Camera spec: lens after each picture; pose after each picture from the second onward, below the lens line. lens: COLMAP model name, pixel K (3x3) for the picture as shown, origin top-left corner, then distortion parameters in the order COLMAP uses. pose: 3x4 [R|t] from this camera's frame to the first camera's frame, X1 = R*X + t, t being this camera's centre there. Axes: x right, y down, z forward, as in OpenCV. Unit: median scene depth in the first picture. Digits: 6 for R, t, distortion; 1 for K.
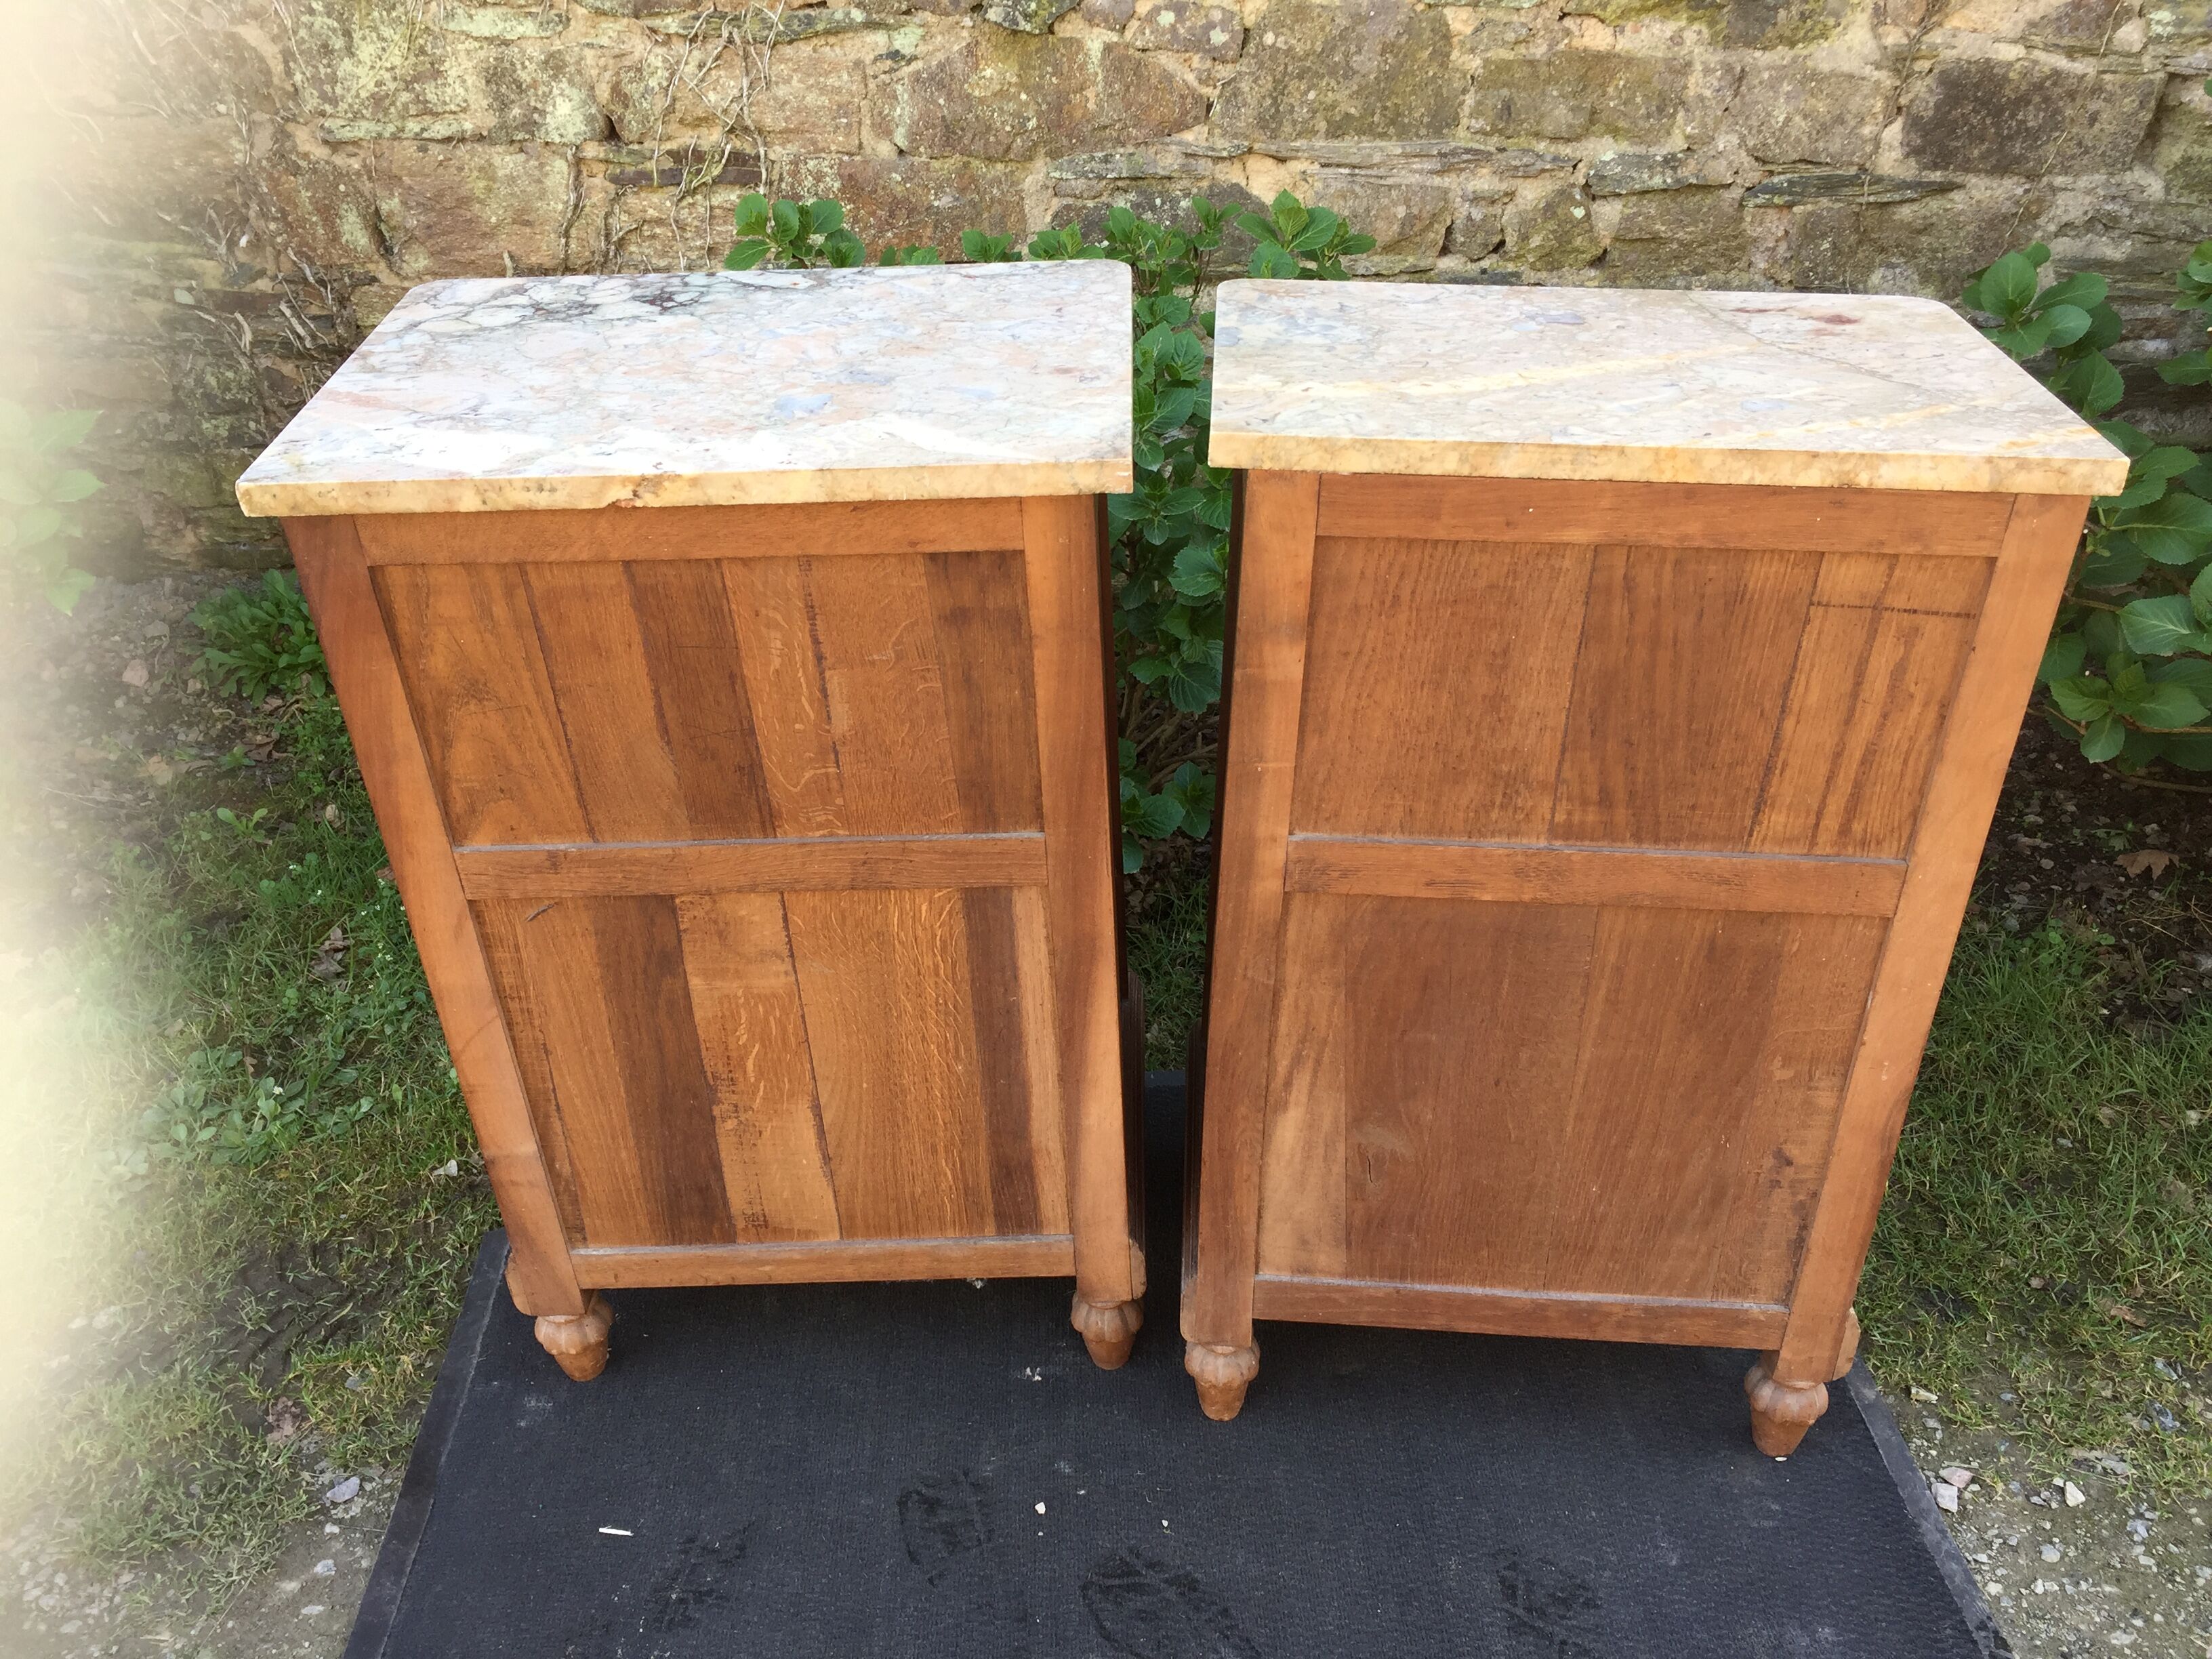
lens RADIAL K [[1896.5, 0, 1118.4], [0, 1896.5, 825.2], [0, 0, 1]] dist [0.078640, -0.106188]
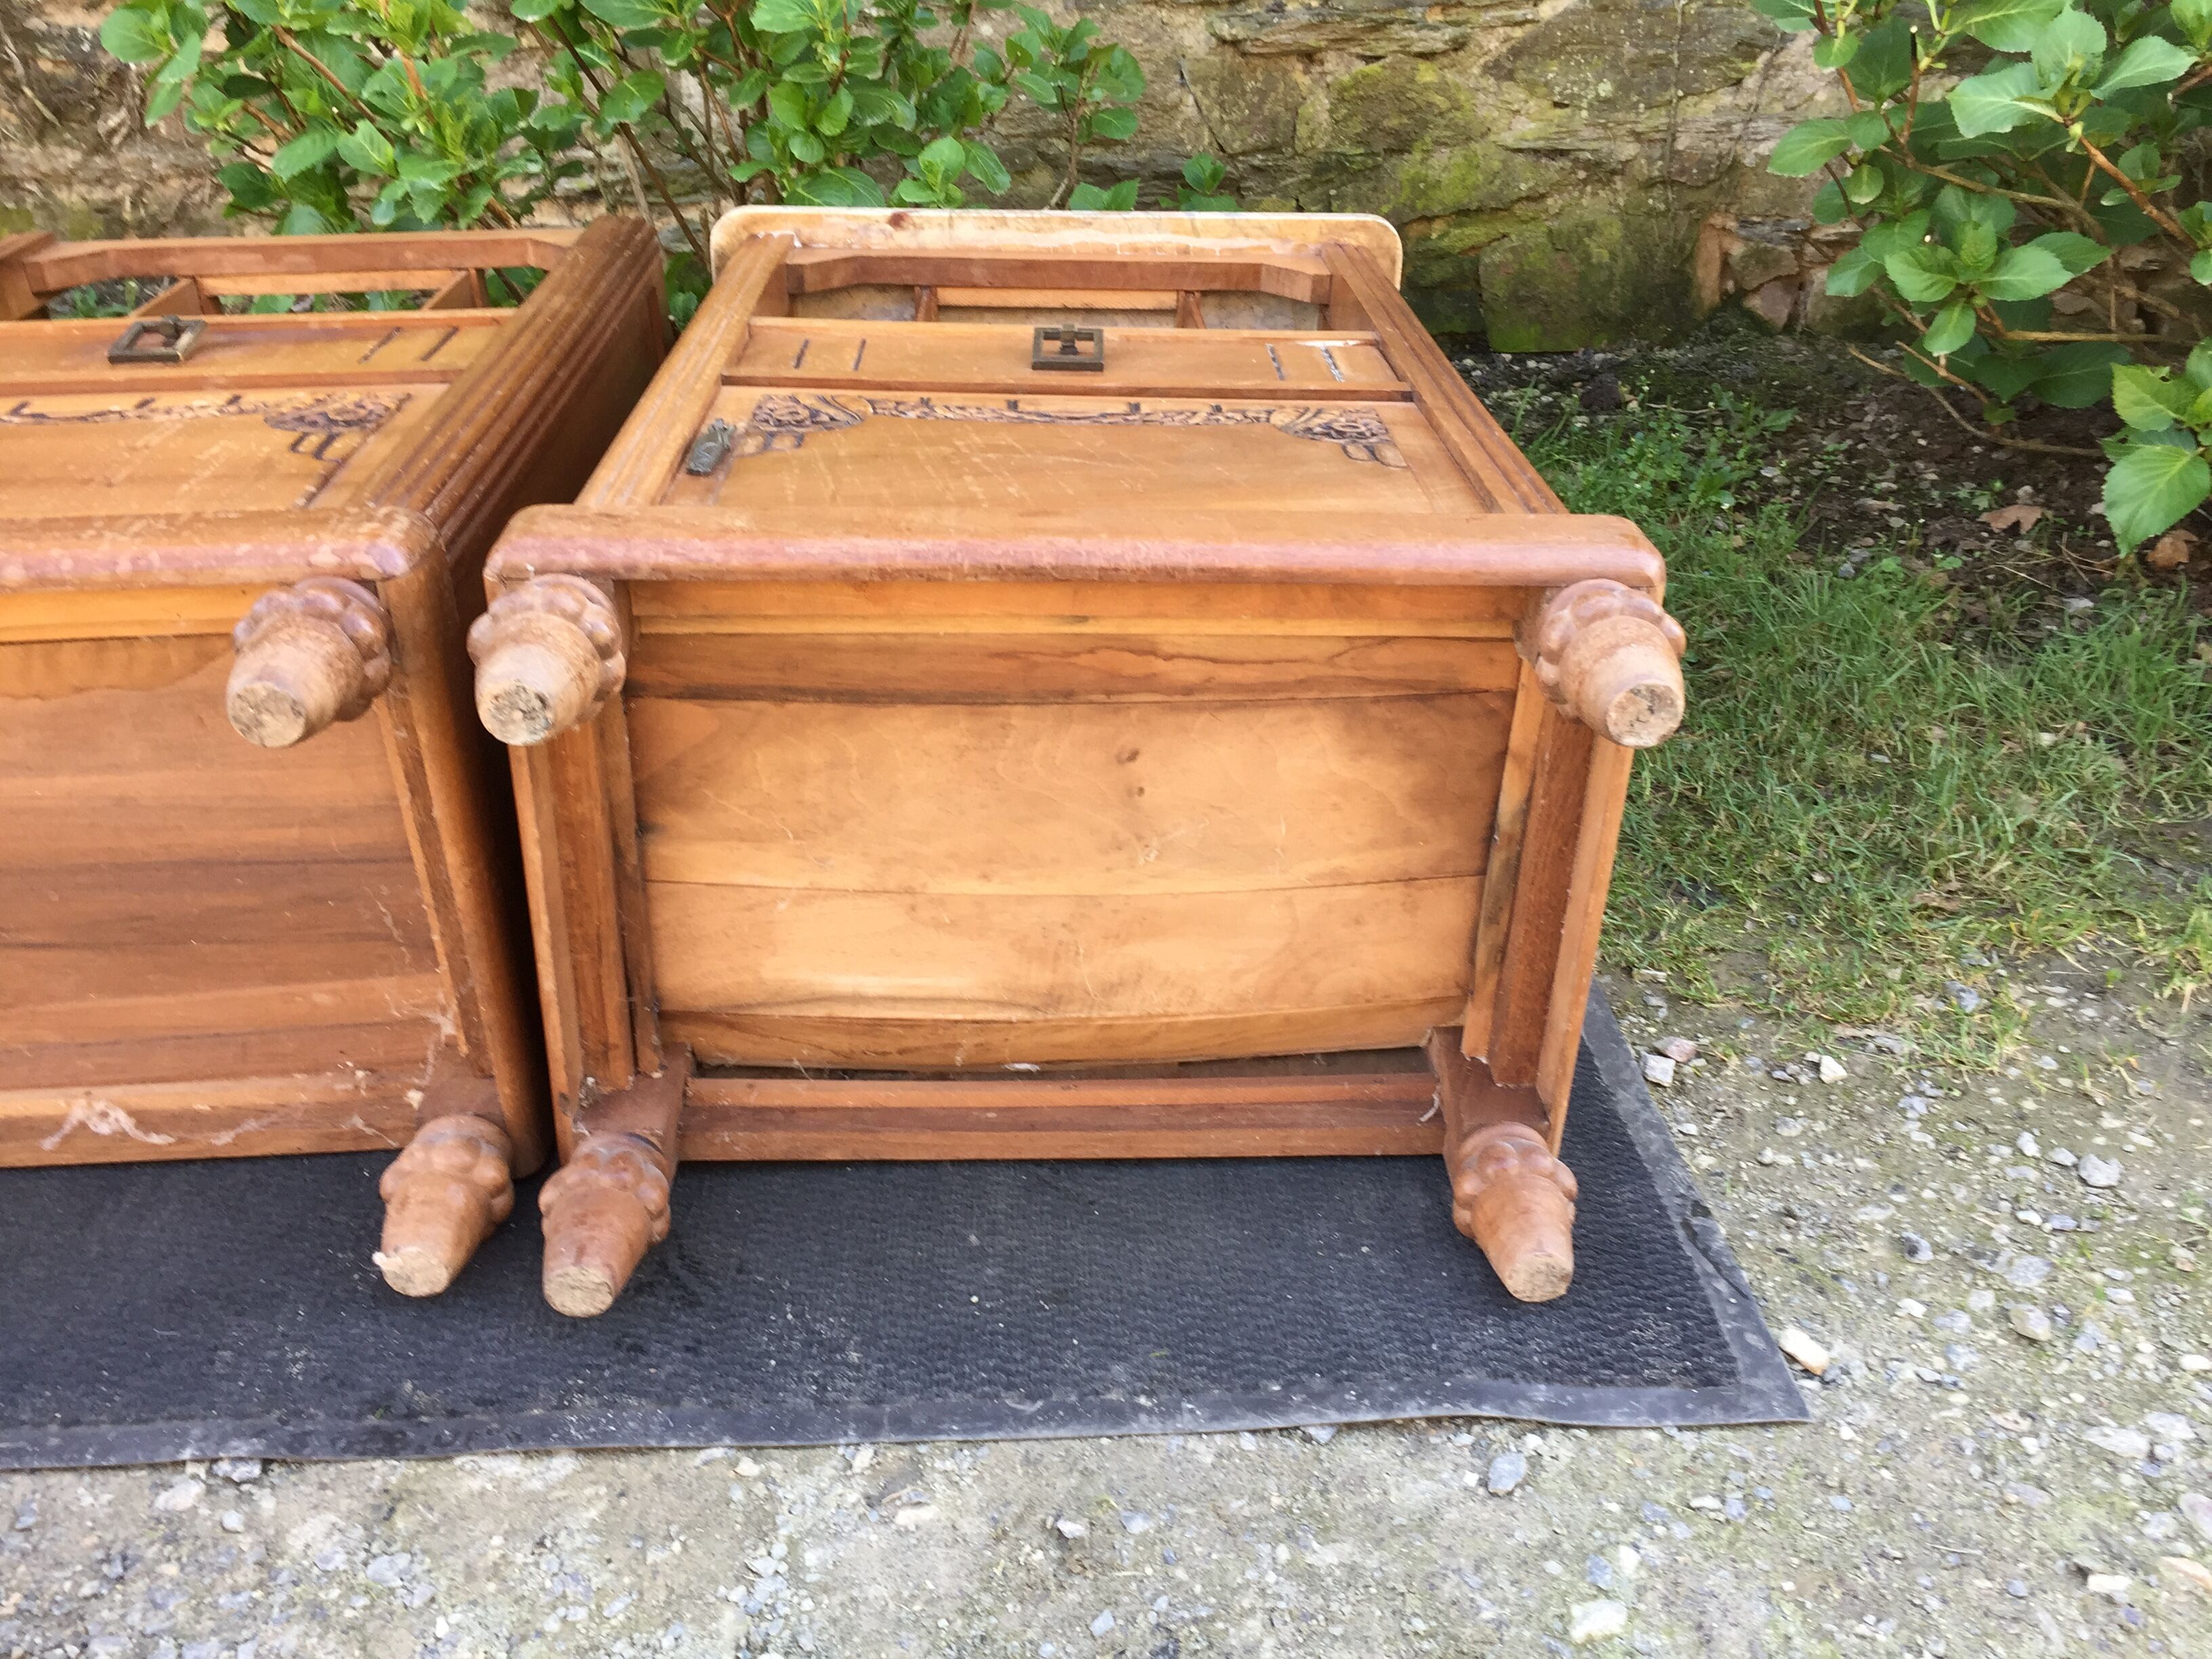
lens RADIAL K [[1896.5, 0, 1121.2], [0, 1896.5, 834.3], [0, 0, 1]] dist [0.078640, -0.106188]
pose [[0.999948, 0.010105, -0.000981, 0.141481], [-0.010139, 0.998938, -0.044940, 0.186456], [0.000525, 0.044948, 0.998989, 0.164327]]
